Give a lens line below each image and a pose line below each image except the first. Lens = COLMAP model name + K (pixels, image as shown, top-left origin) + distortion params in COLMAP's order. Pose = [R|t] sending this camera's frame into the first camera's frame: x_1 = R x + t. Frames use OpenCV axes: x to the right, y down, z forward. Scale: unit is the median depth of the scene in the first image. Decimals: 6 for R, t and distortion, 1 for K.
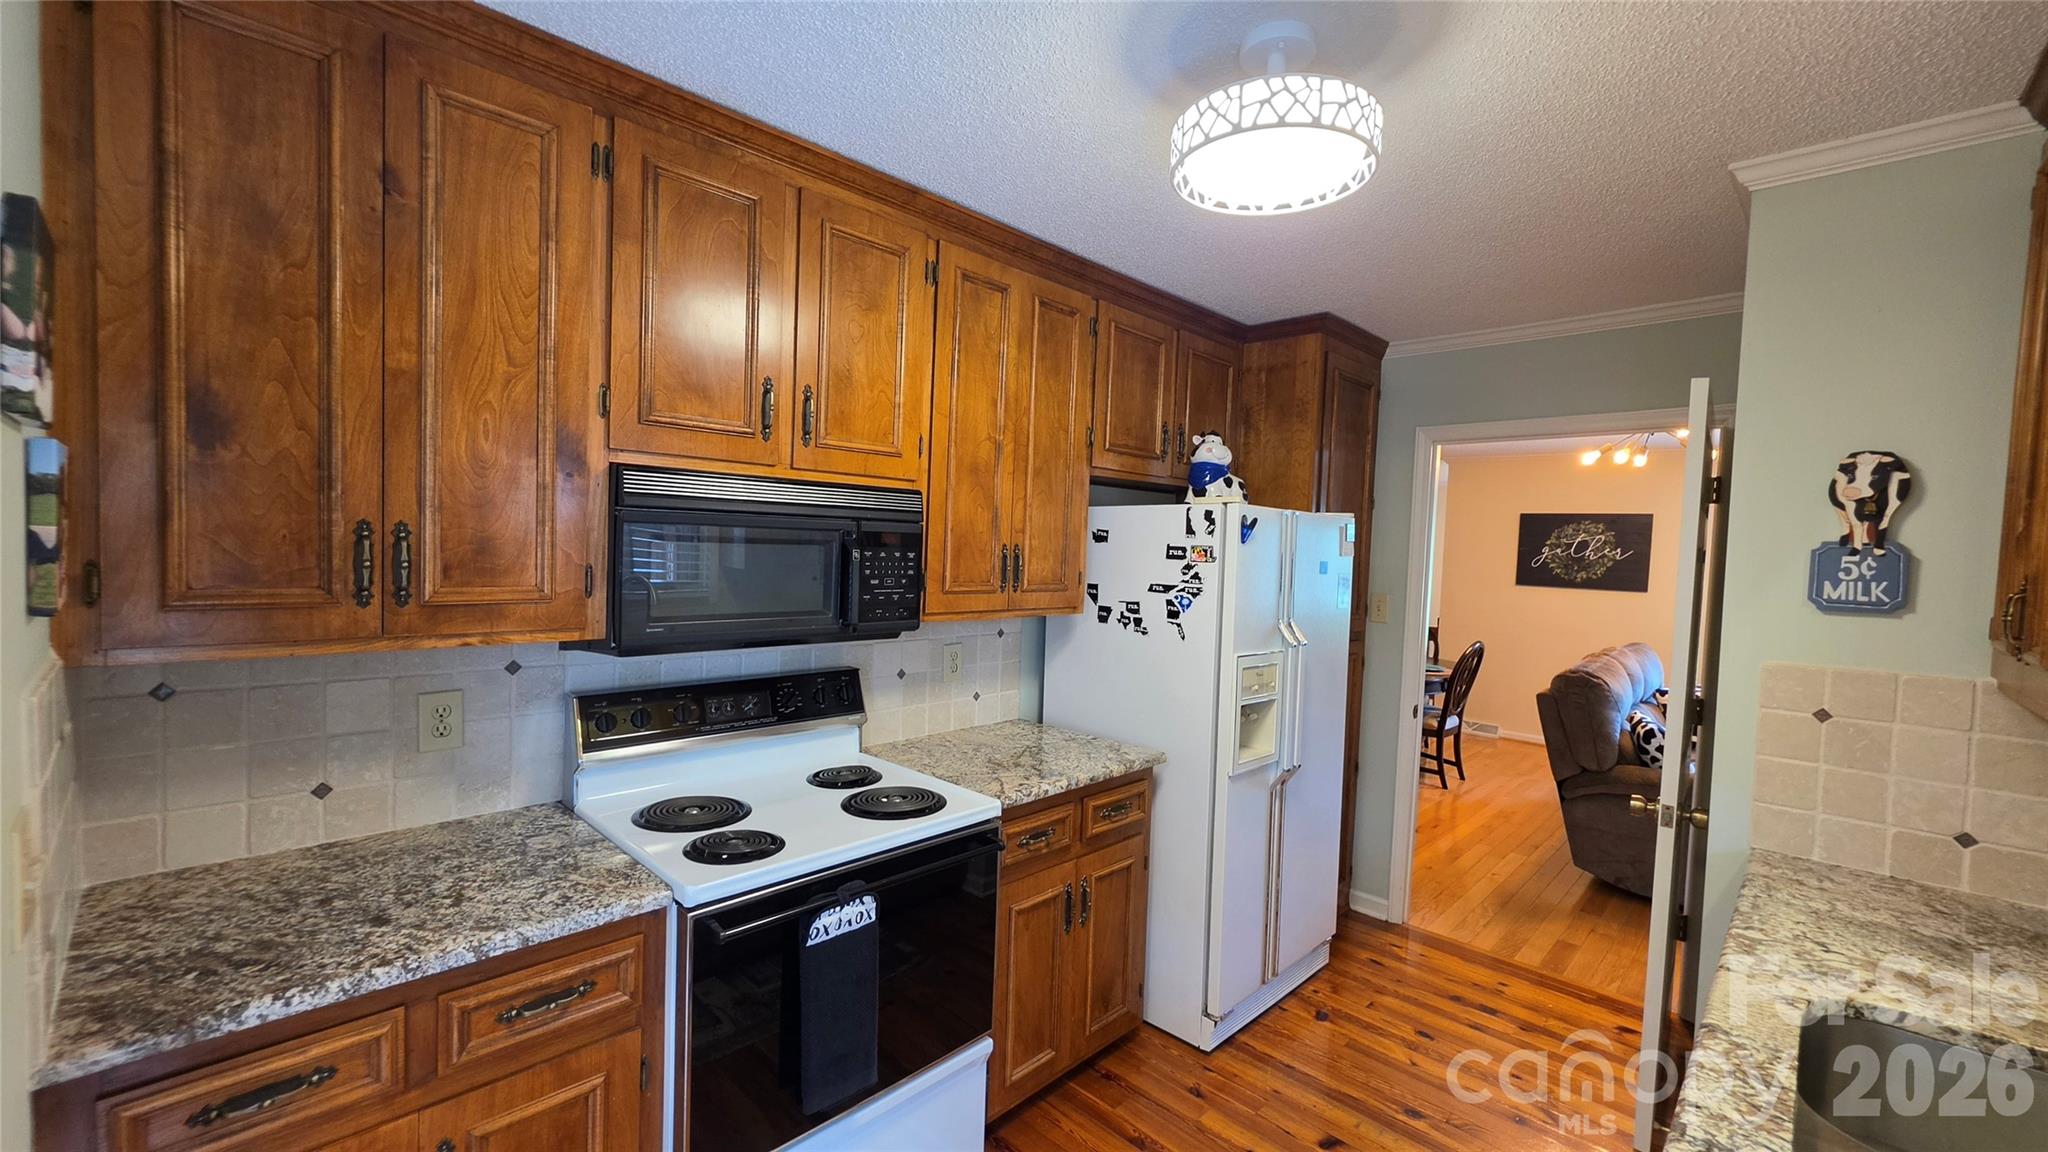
lens RADIAL K [[829.8, 0, 1012.1], [0, 829.8, 573.8], [0, 0, 1]] dist [-0.001204, 0.001235]
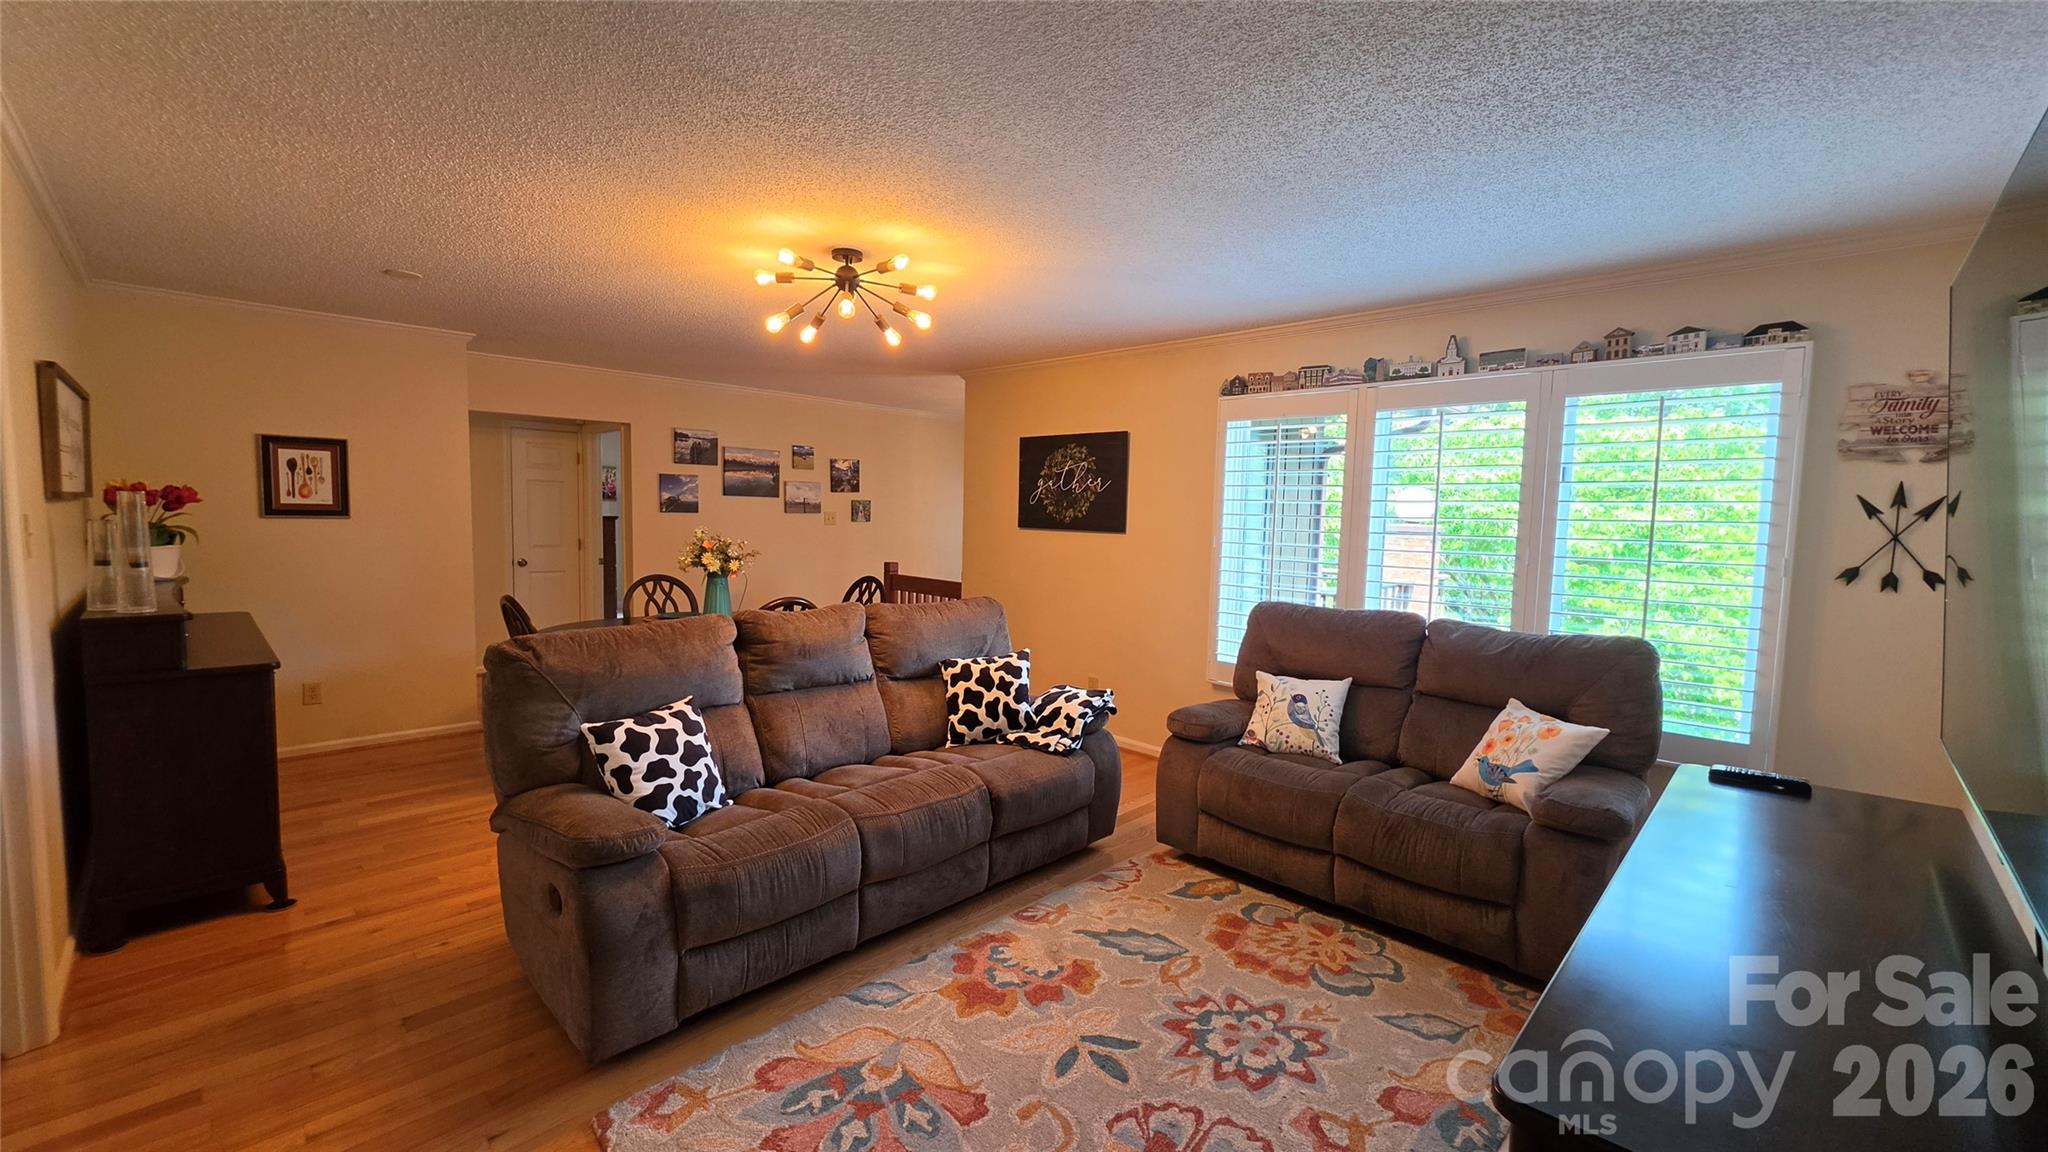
lens RADIAL K [[829.8, 0, 1026.6], [0, 829.8, 571.0], [0, 0, 1]] dist [-0.001204, 0.001235]
pose [[0.999939, -0.003975, 0.010260, 1.955306], [0.003522, 0.999036, 0.043750, 0.067663], [-0.010424, -0.043711, 0.998990, 0.629819]]
